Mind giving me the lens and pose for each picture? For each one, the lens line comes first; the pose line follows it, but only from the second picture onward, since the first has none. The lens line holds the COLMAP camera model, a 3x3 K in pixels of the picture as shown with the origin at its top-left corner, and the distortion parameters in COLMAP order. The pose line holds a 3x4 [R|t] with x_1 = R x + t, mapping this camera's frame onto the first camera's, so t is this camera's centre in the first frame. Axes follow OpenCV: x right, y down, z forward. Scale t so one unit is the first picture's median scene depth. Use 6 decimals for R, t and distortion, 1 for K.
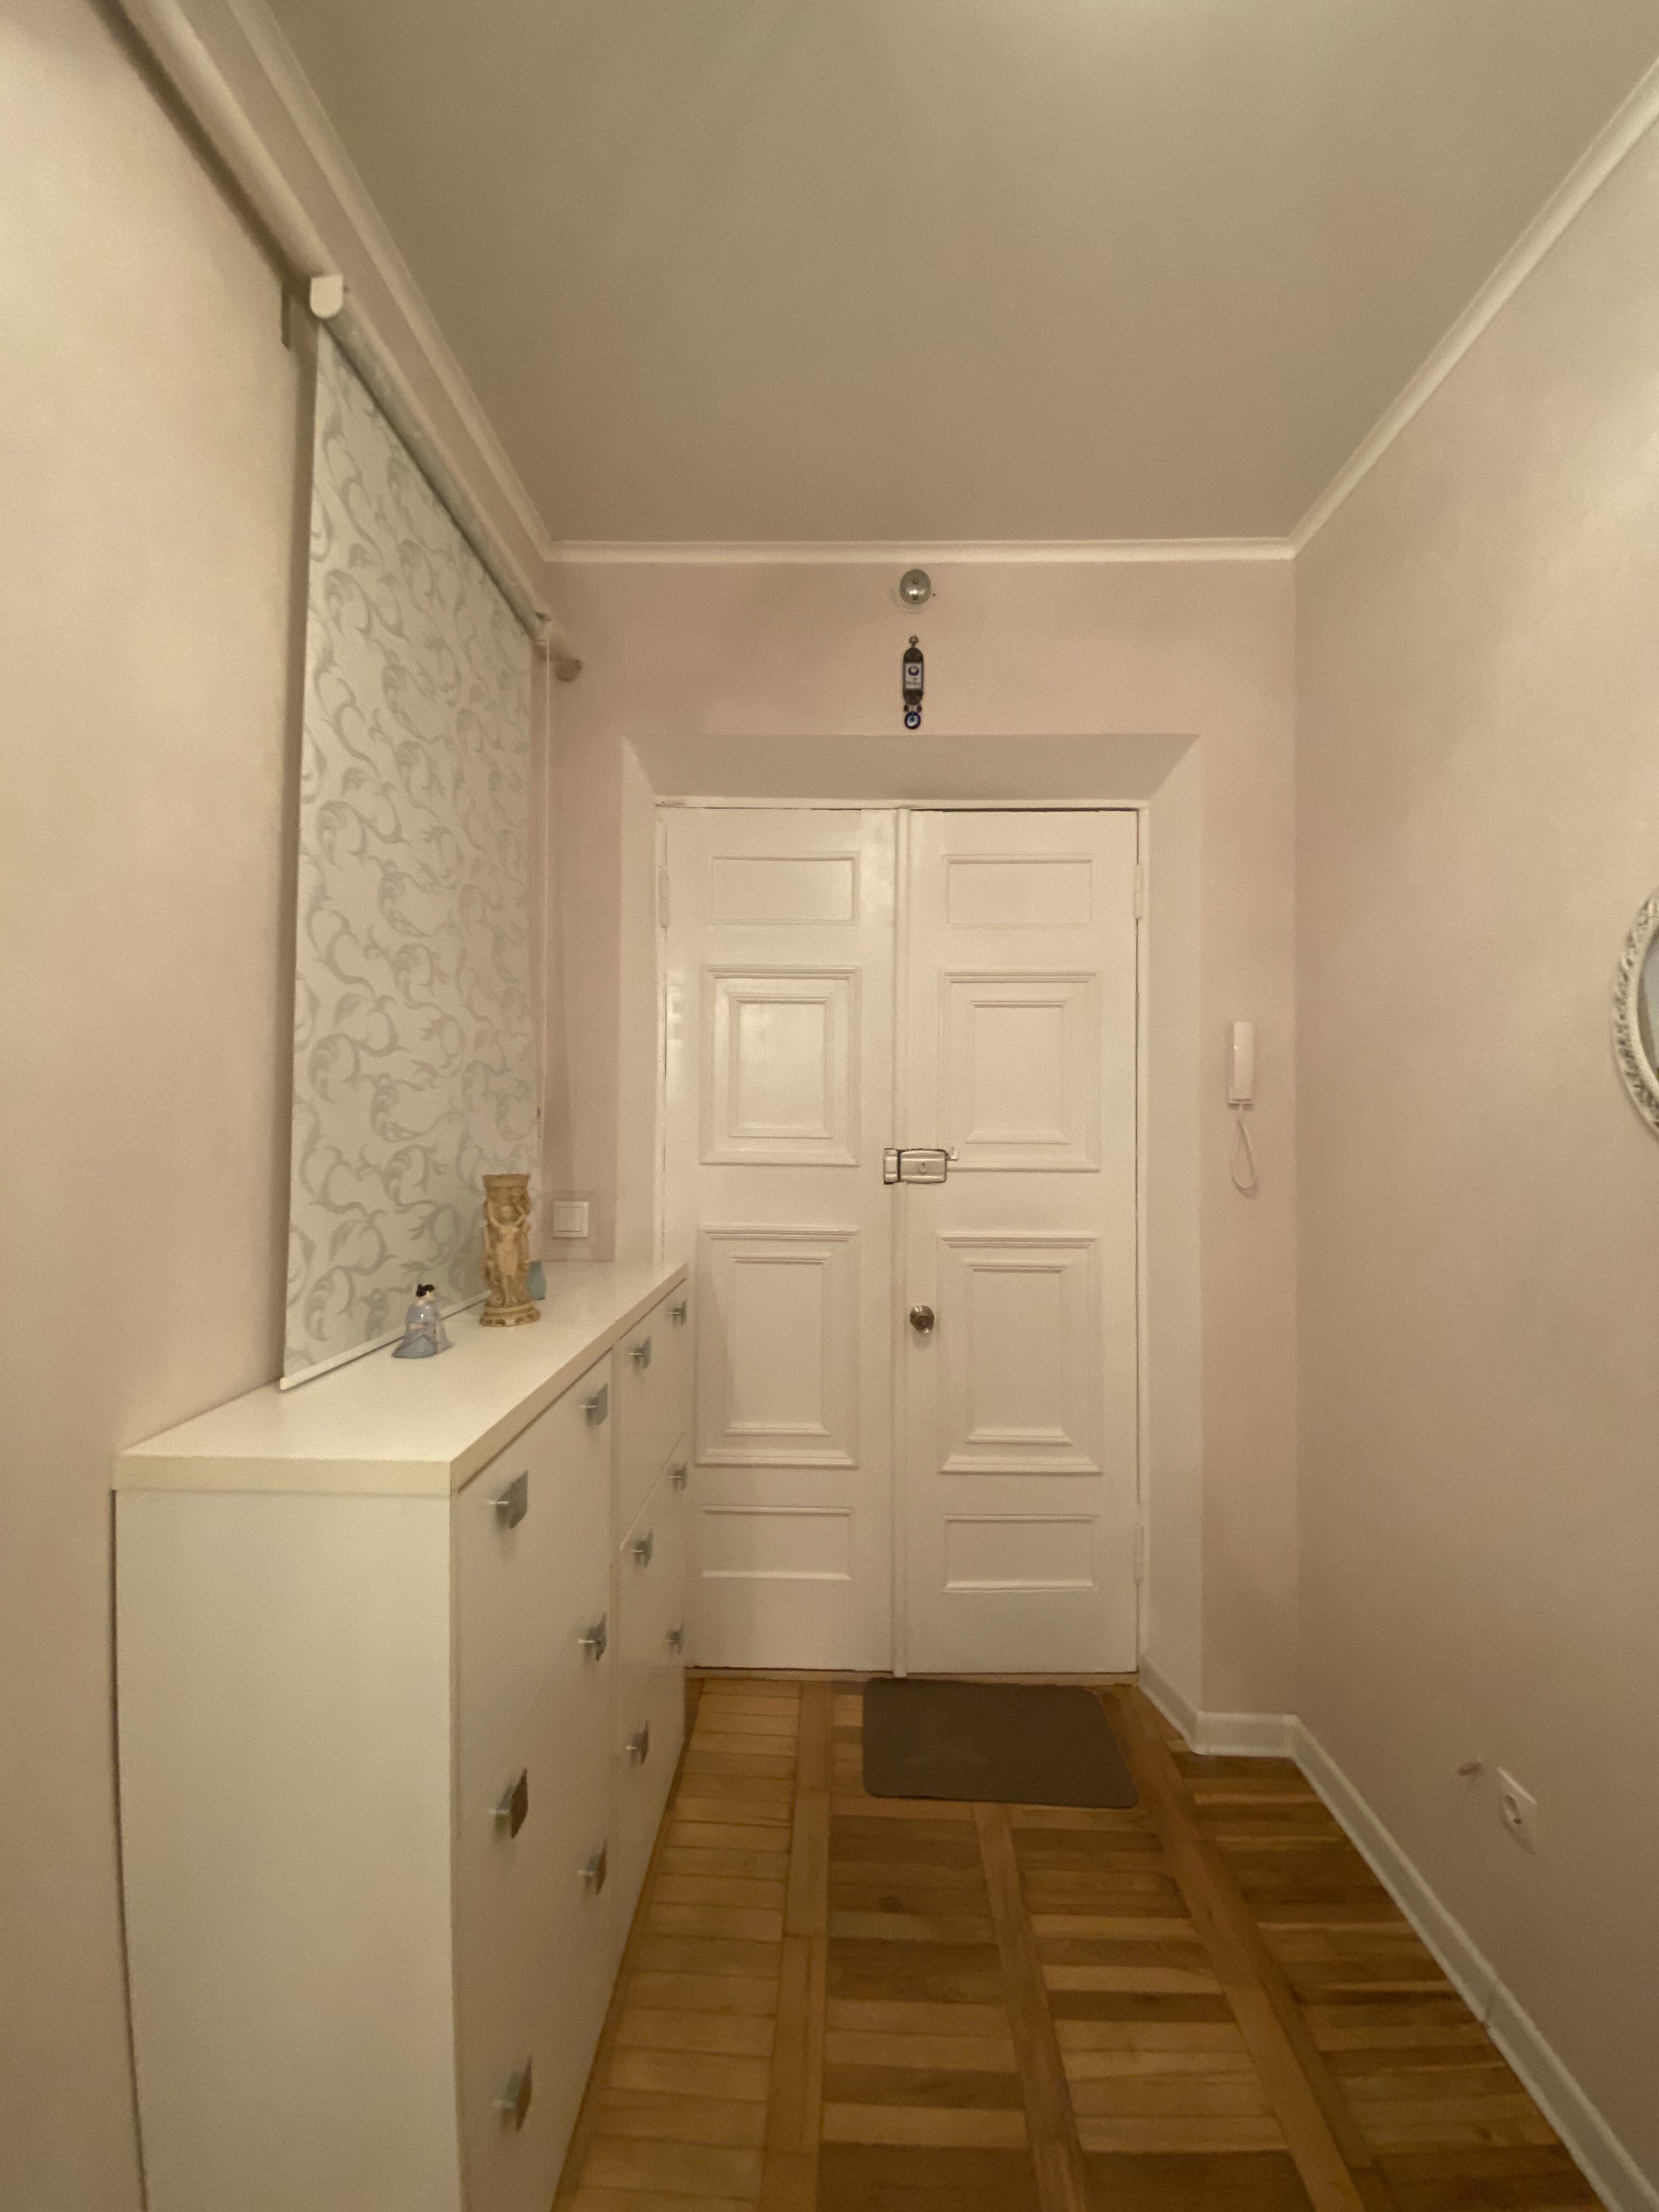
lens RADIAL K [[888.6, 0, 829.5], [0, 888.6, 1106.0], [0, 0, 1]] dist [0.014610, -0.018992]
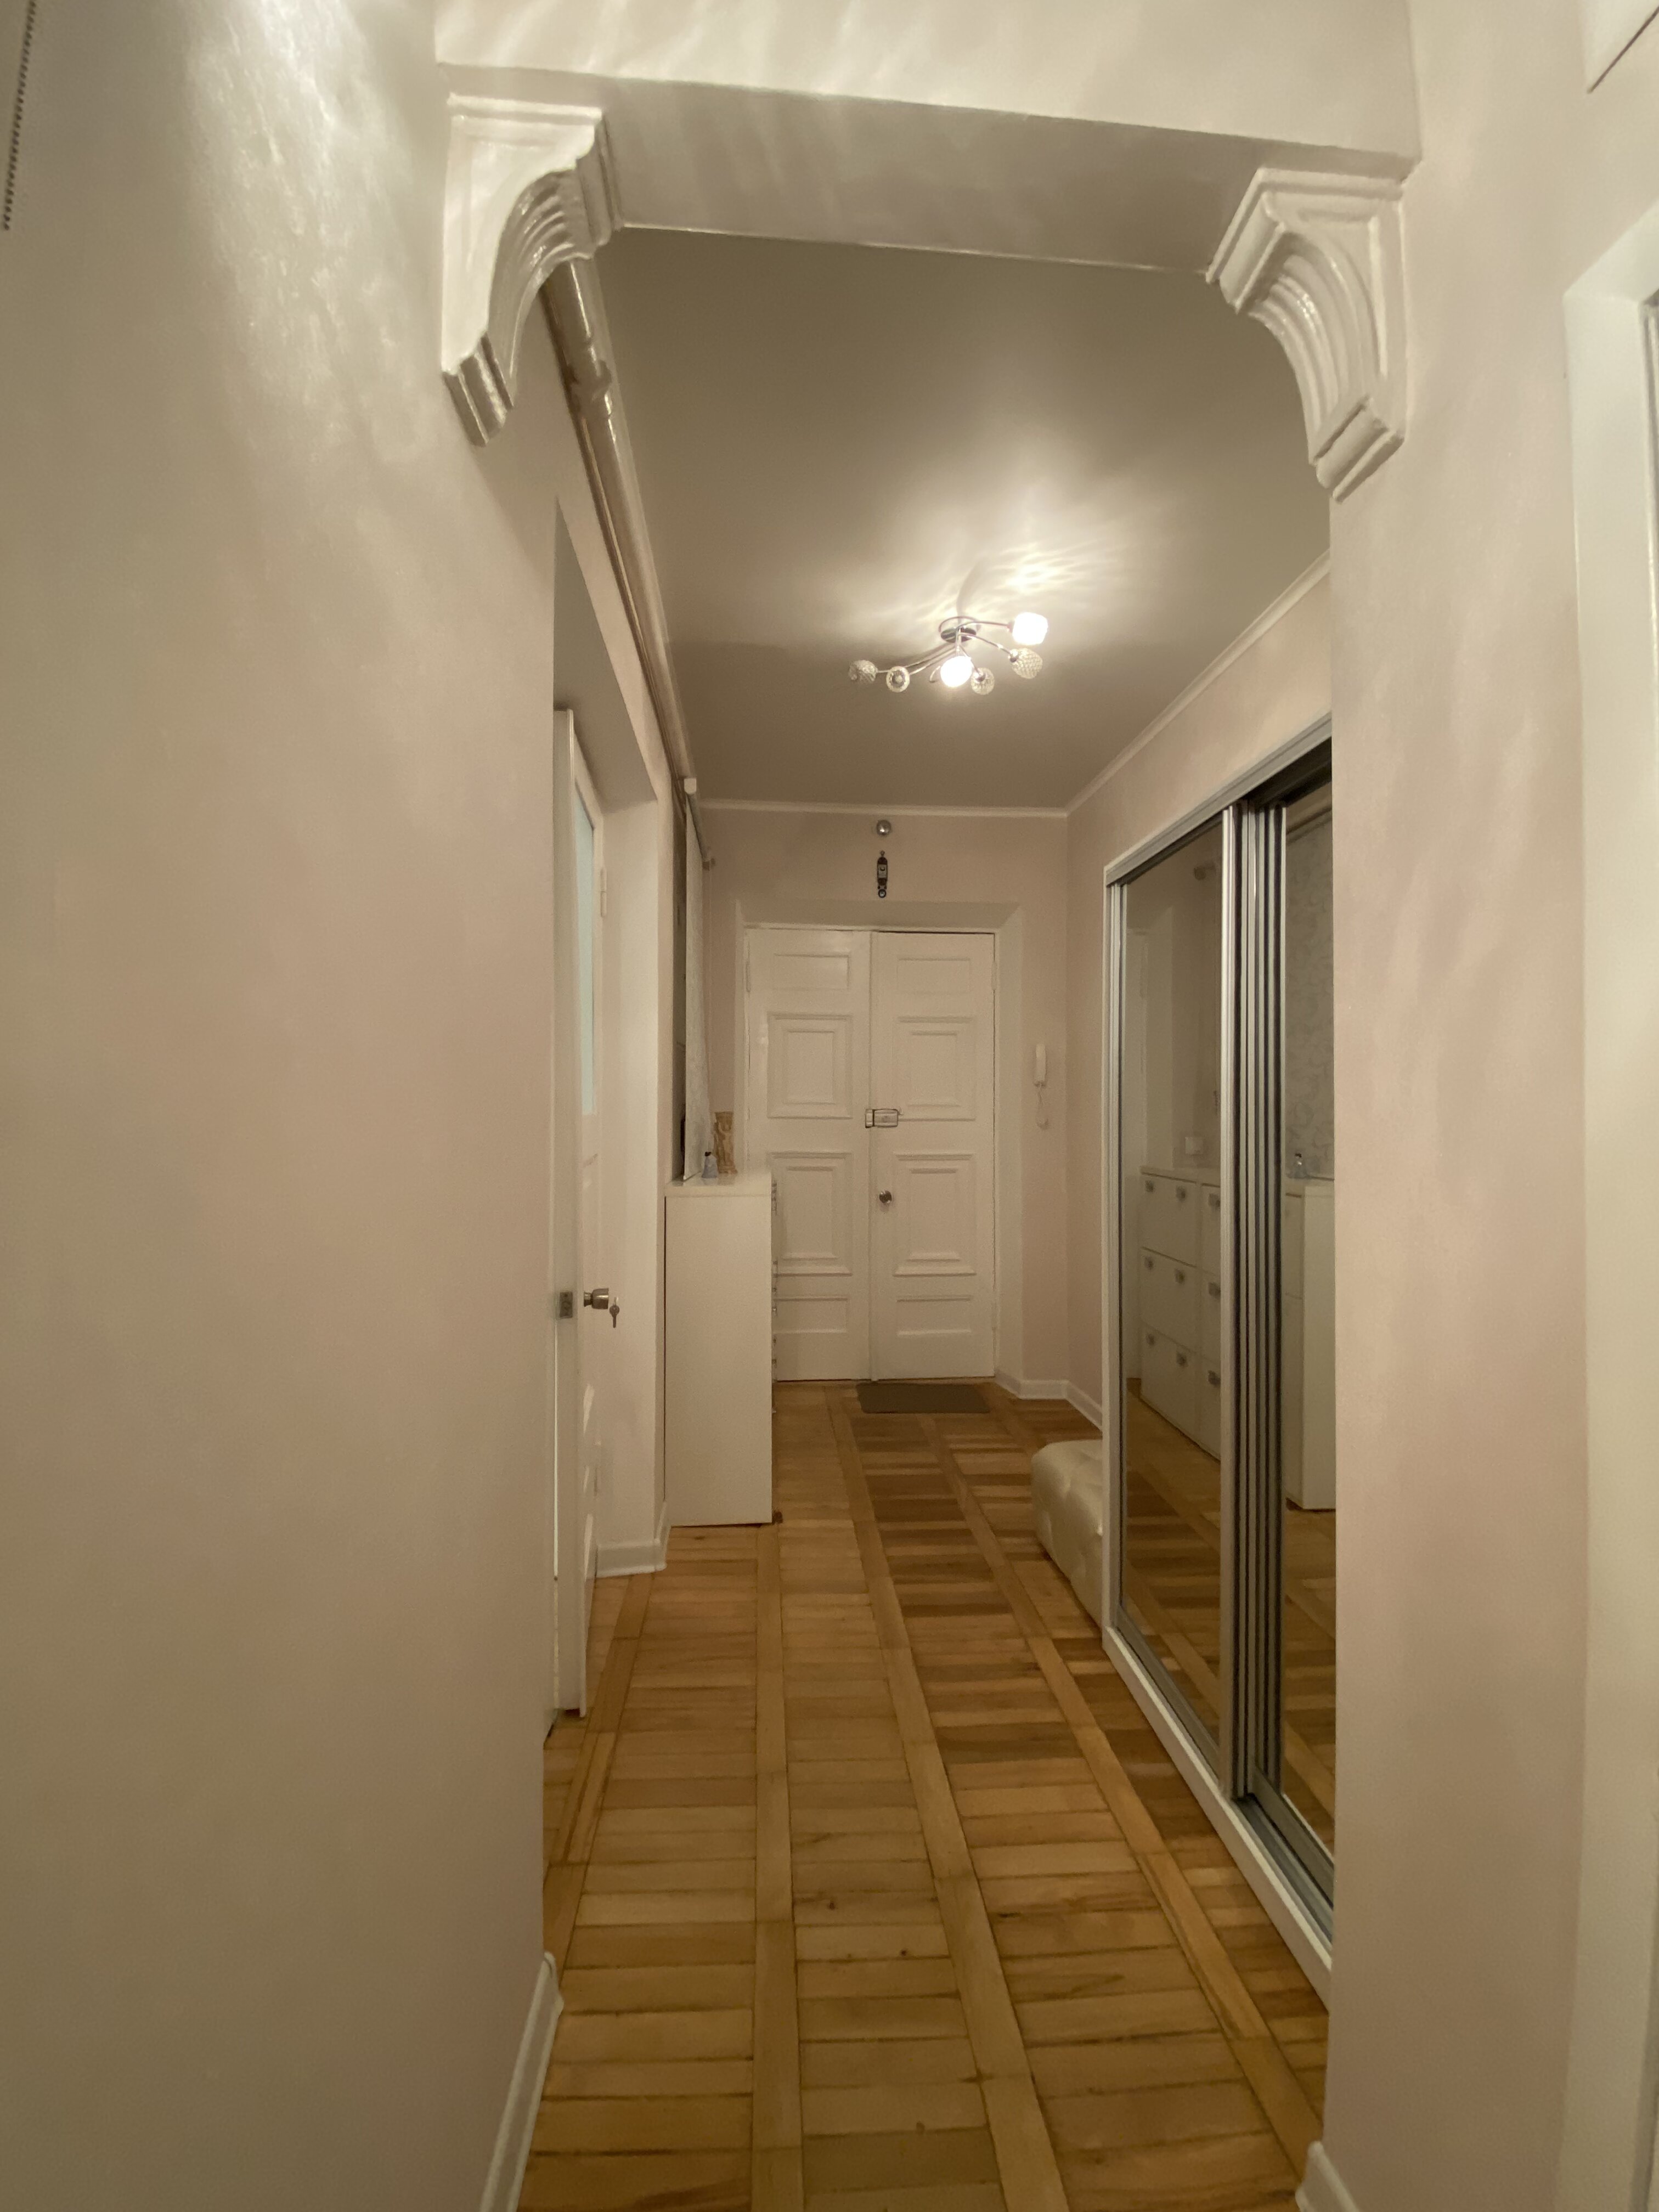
lens RADIAL K [[888.6, 0, 829.5], [0, 888.6, 1106.0], [0, 0, 1]] dist [0.014610, -0.018992]
pose [[0.994908, -0.002857, 0.100751, -0.226846], [0.002923, 0.999996, -0.000516, 0.046132], [-0.100749, 0.000808, 0.994912, -0.975386]]
